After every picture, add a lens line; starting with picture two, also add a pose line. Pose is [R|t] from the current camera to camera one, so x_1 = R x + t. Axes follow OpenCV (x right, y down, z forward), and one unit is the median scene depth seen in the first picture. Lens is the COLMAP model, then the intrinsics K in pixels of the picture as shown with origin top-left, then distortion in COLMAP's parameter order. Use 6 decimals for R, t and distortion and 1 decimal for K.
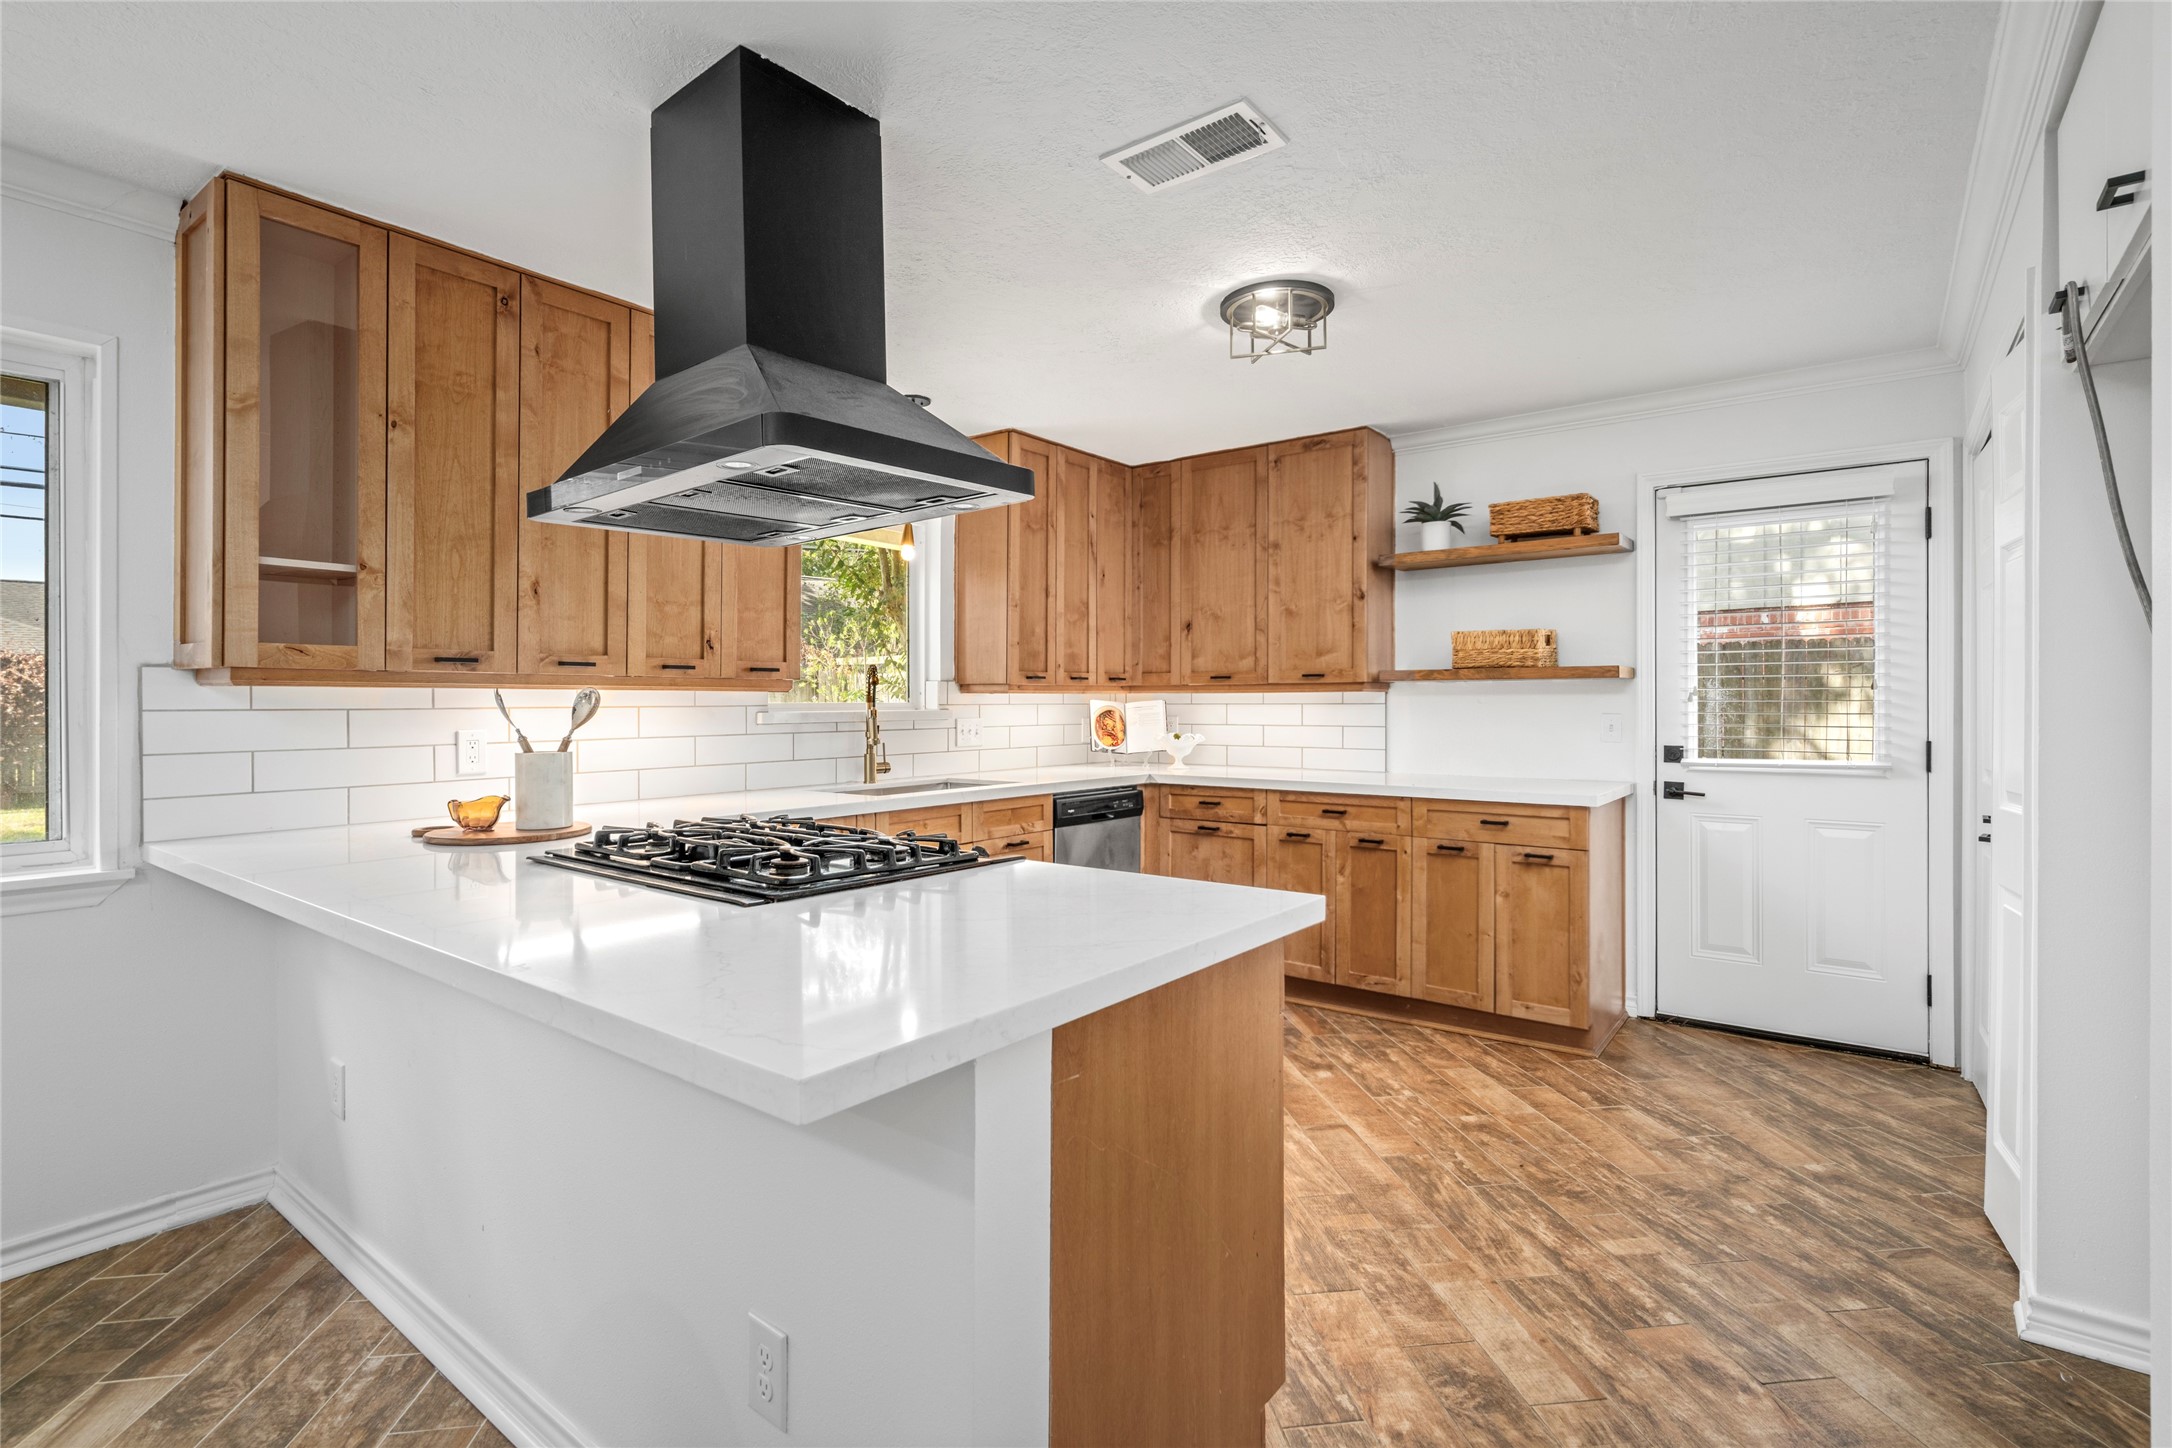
lens RADIAL K [[997.9, 0, 1134.3], [0, 997.9, 706.8], [0, 0, 1]] dist [-0.002581, 0.002099]
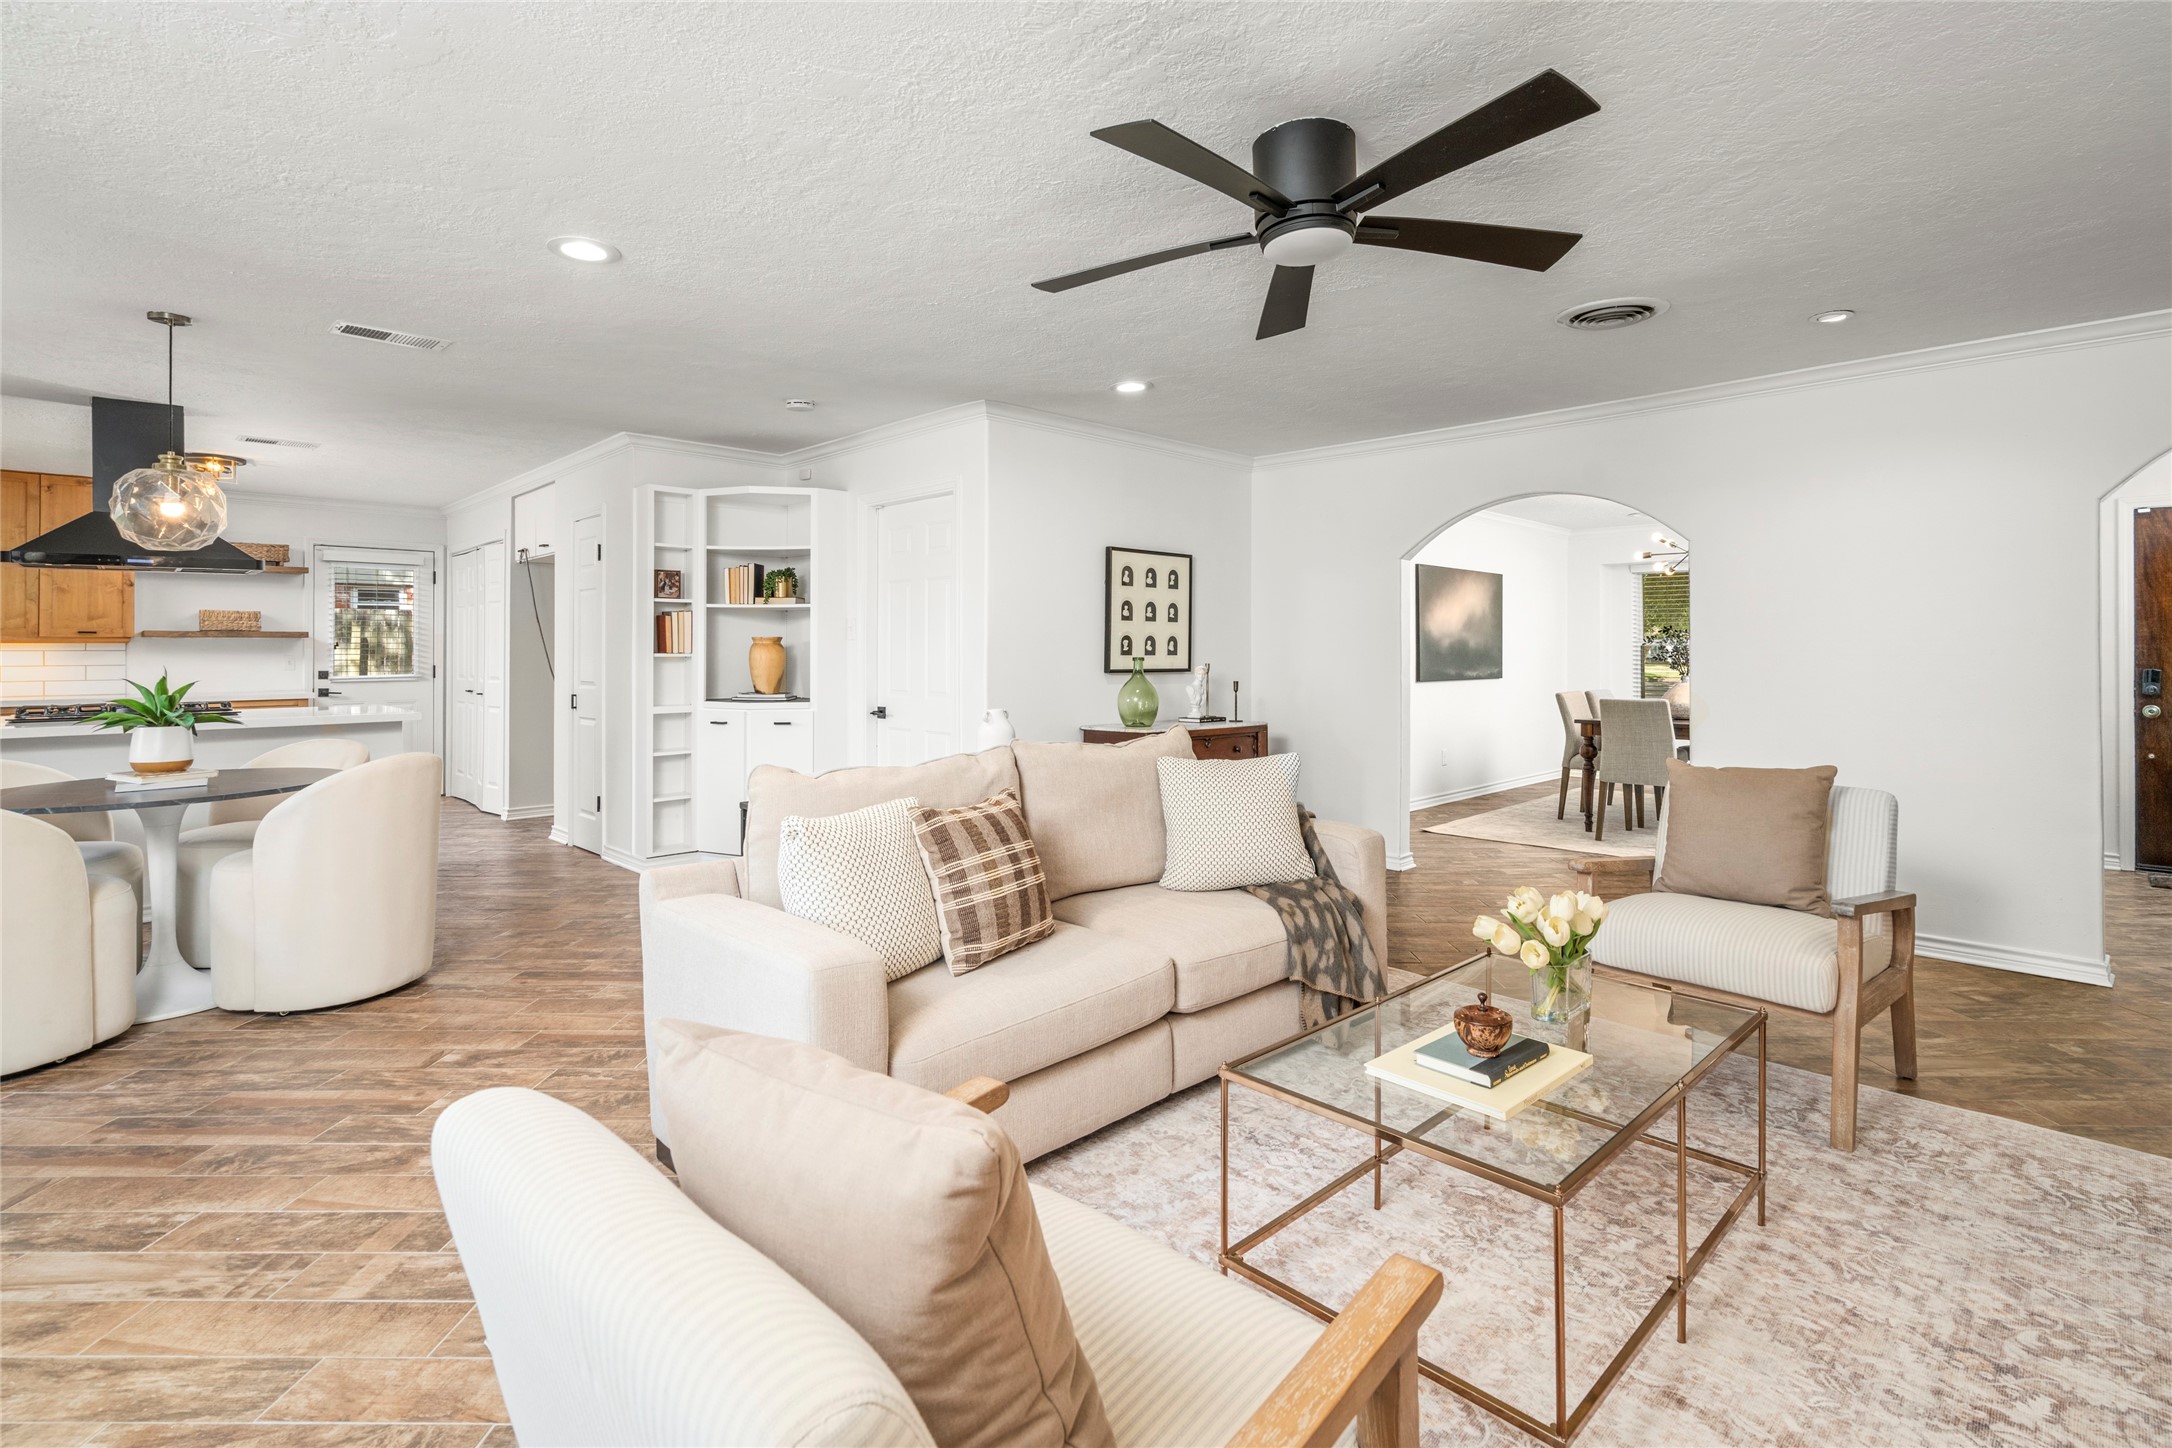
lens RADIAL K [[997.9, 0, 1075.8], [0, 997.9, 639.0], [0, 0, 1]] dist [-0.002581, 0.002099]
pose [[0.130454, 0.008841, 0.991415, -1.231193], [0.000540, 0.999959, -0.008988, -0.007222], [-0.991454, 0.001708, 0.130444, -0.766958]]
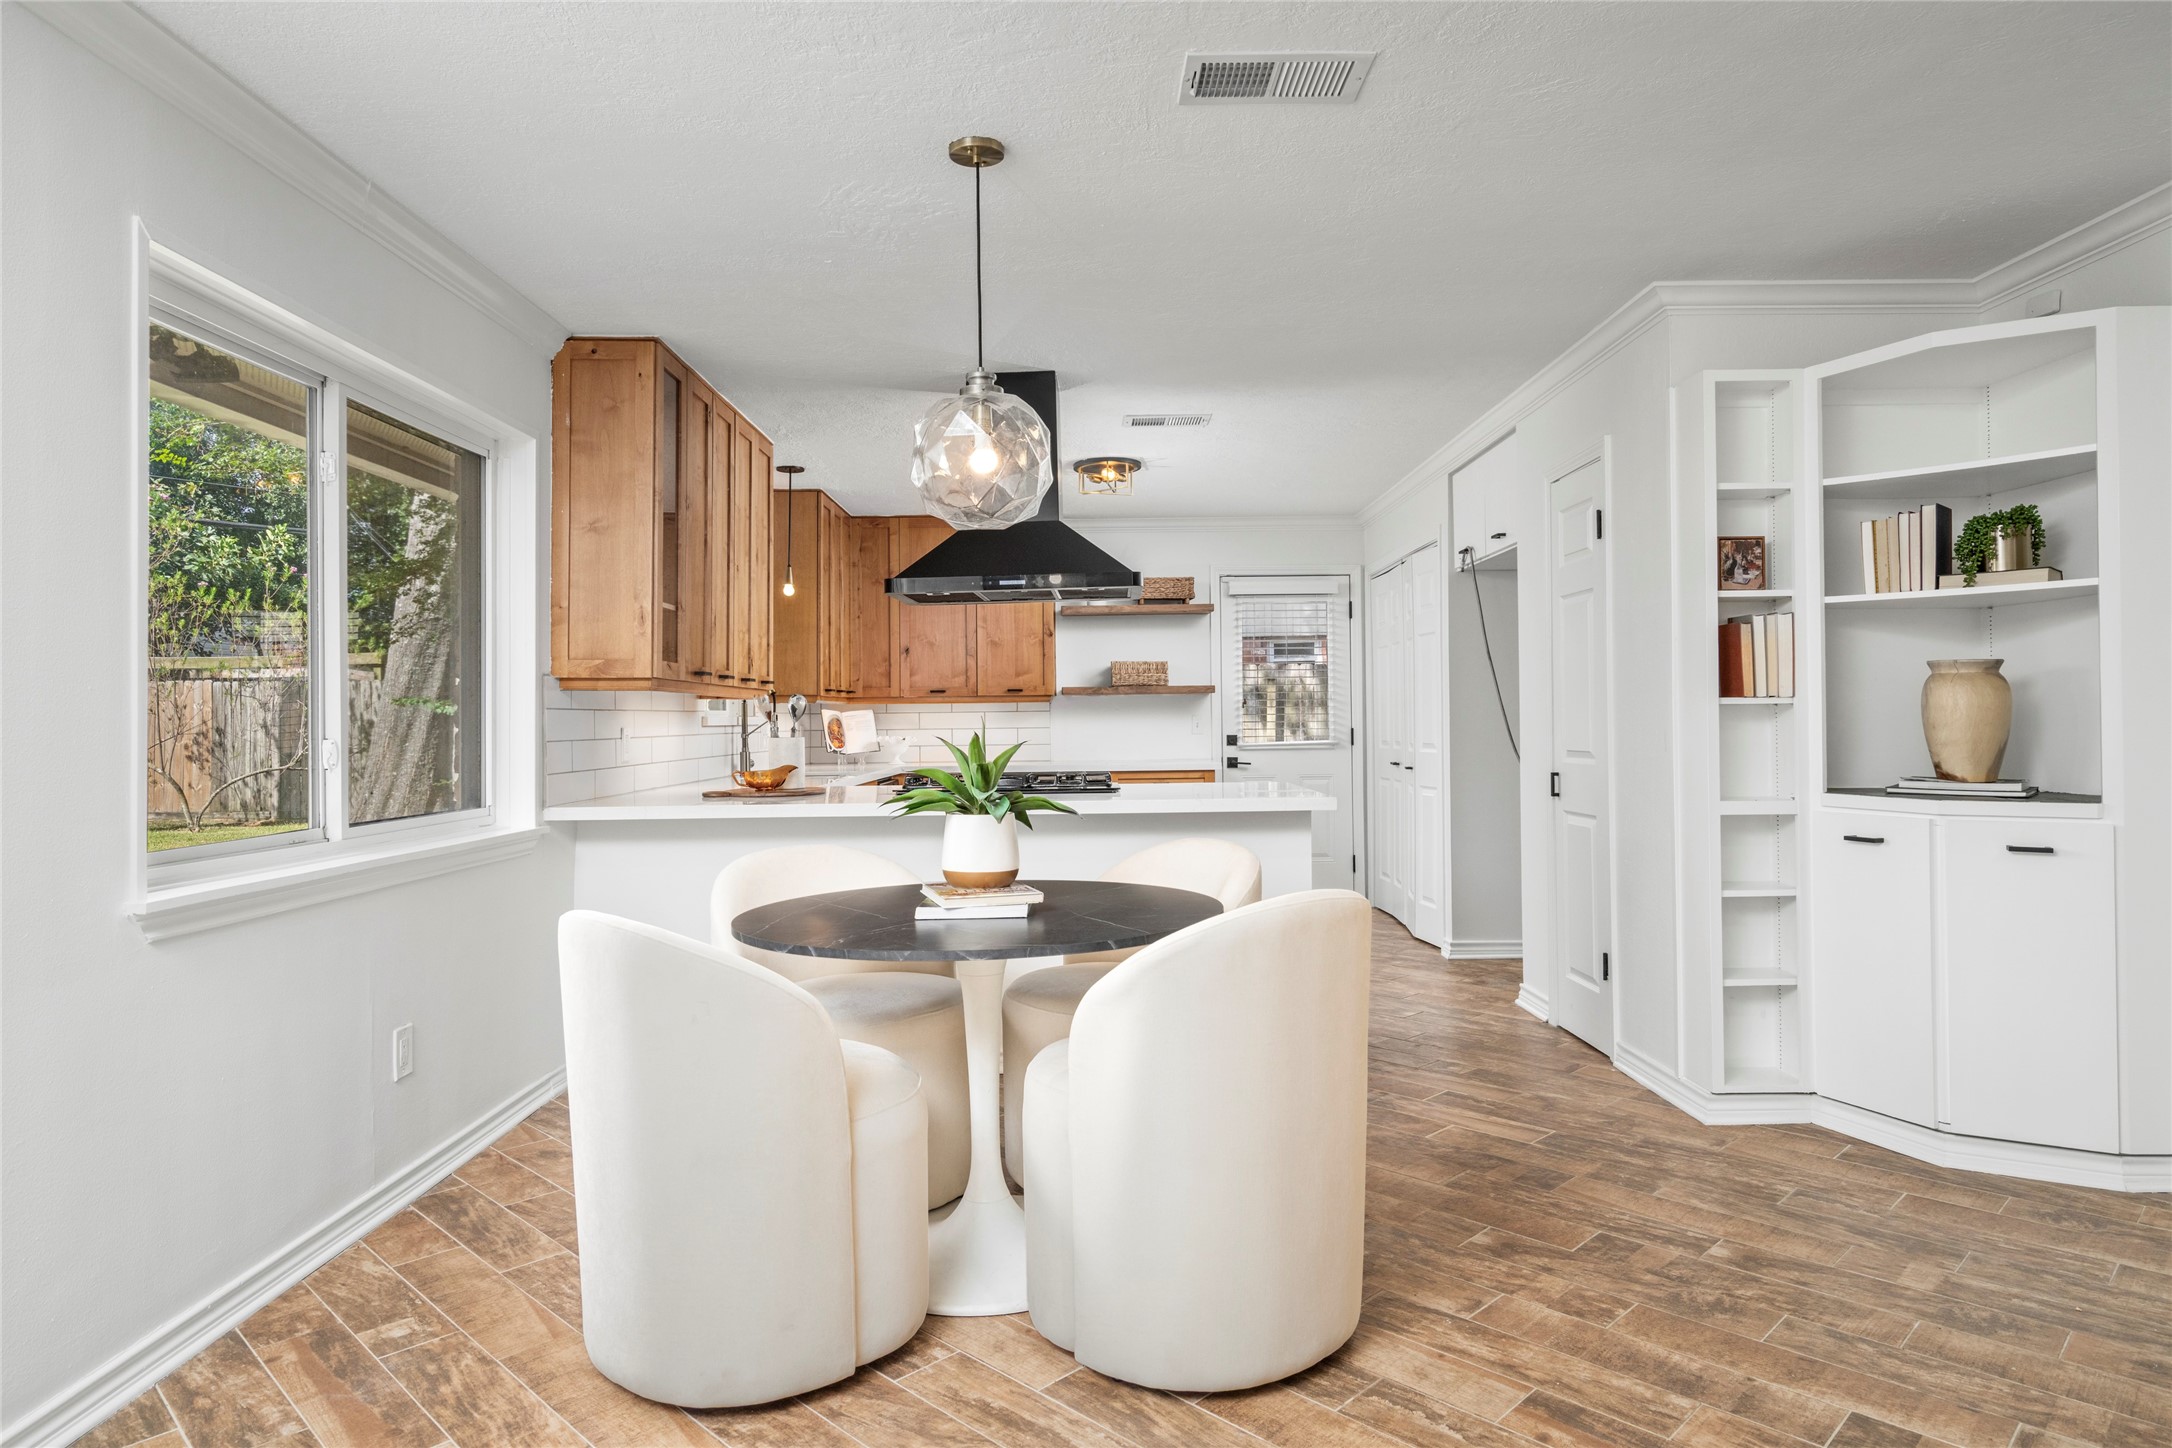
lens RADIAL K [[1237.9, 0, 1085.1], [0, 1237.9, 721.2], [0, 0, 1]] dist [0.004681, 0.000920]
pose [[0.792052, -0.009589, 0.610378, -0.835288], [0.011393, 0.999935, 0.000924, 0.011002], [-0.610347, 0.006222, 0.792110, -0.429927]]
